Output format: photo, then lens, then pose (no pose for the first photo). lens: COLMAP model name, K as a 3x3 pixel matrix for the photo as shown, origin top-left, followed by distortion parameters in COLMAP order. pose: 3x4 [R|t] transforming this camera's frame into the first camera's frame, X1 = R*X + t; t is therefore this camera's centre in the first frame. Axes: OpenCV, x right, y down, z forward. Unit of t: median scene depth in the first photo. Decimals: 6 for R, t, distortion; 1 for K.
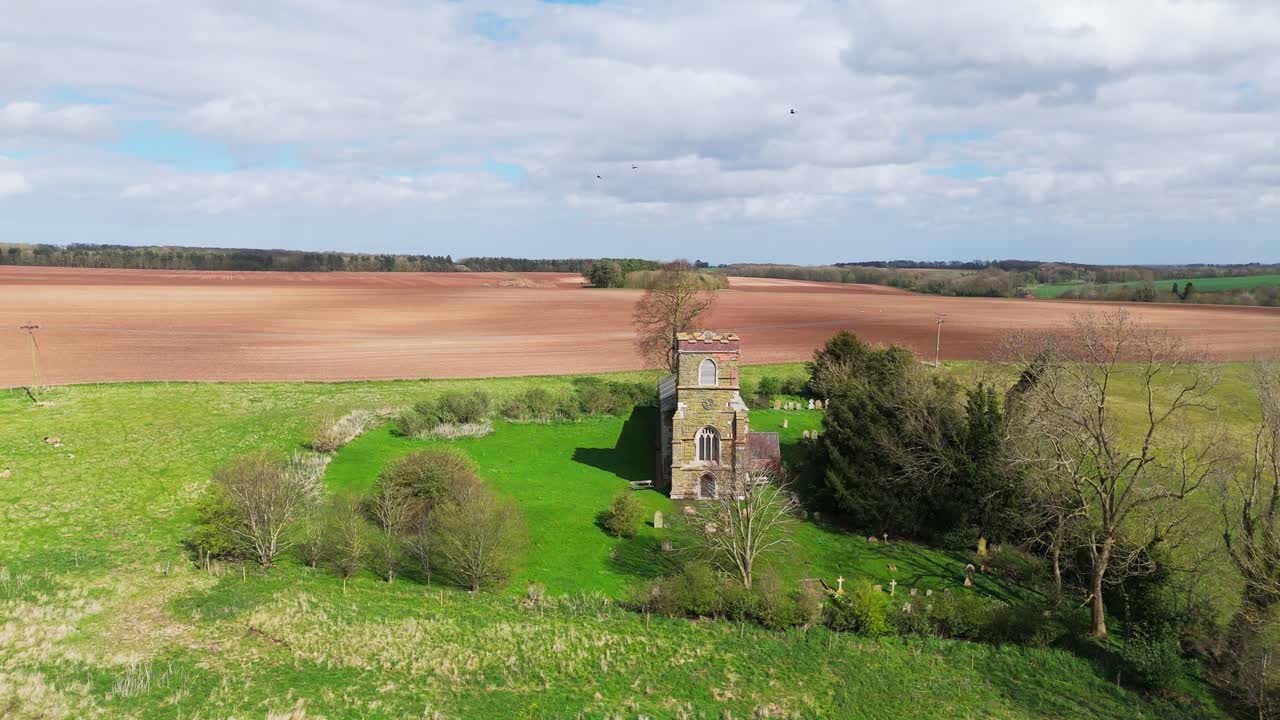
lens RADIAL K [[1023.0, 0, 636.1], [0, 1023.0, 374.1], [0, 0, 1]] dist [-0.002440, -0.001907]
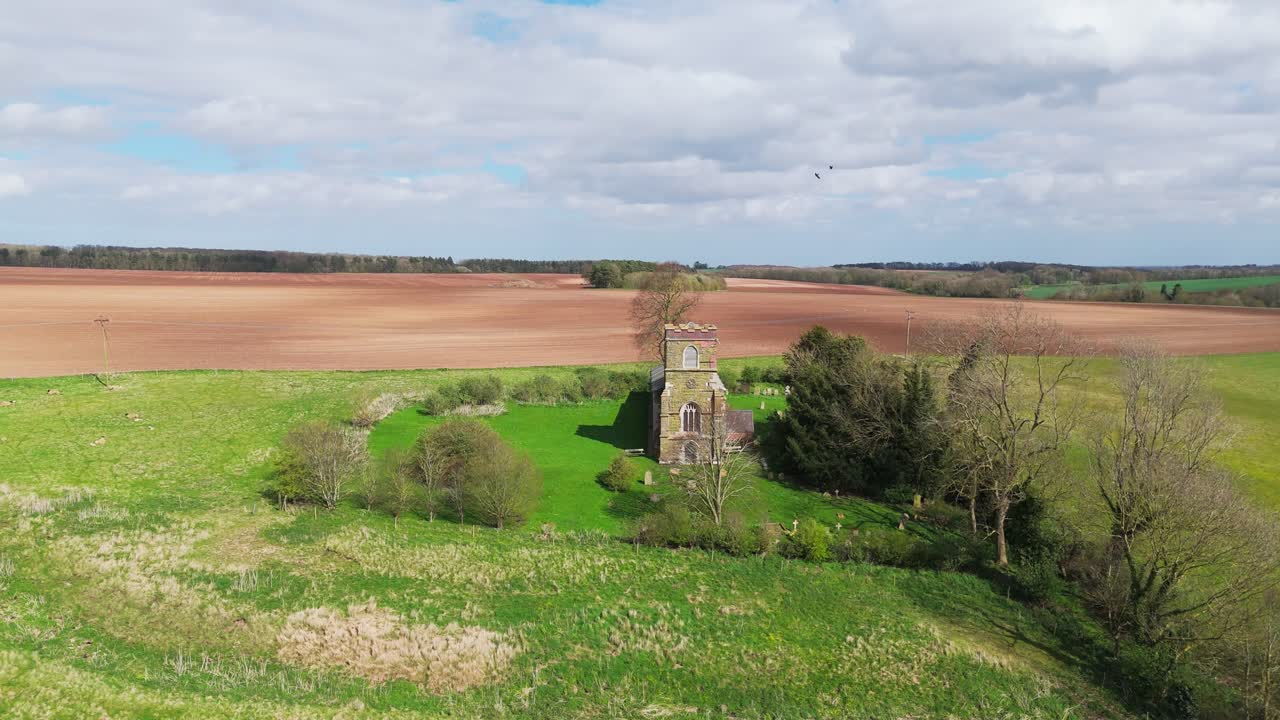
lens RADIAL K [[1046.8, 0, 640.0], [0, 1046.8, 360.0], [0, 0, 1]] dist [0.001860, -0.006397]
pose [[0.999995, 0.000077, 0.003296, 0.005417], [-0.000021, 0.999856, -0.016994, 0.016259], [-0.003296, 0.016994, 0.999850, -0.156005]]
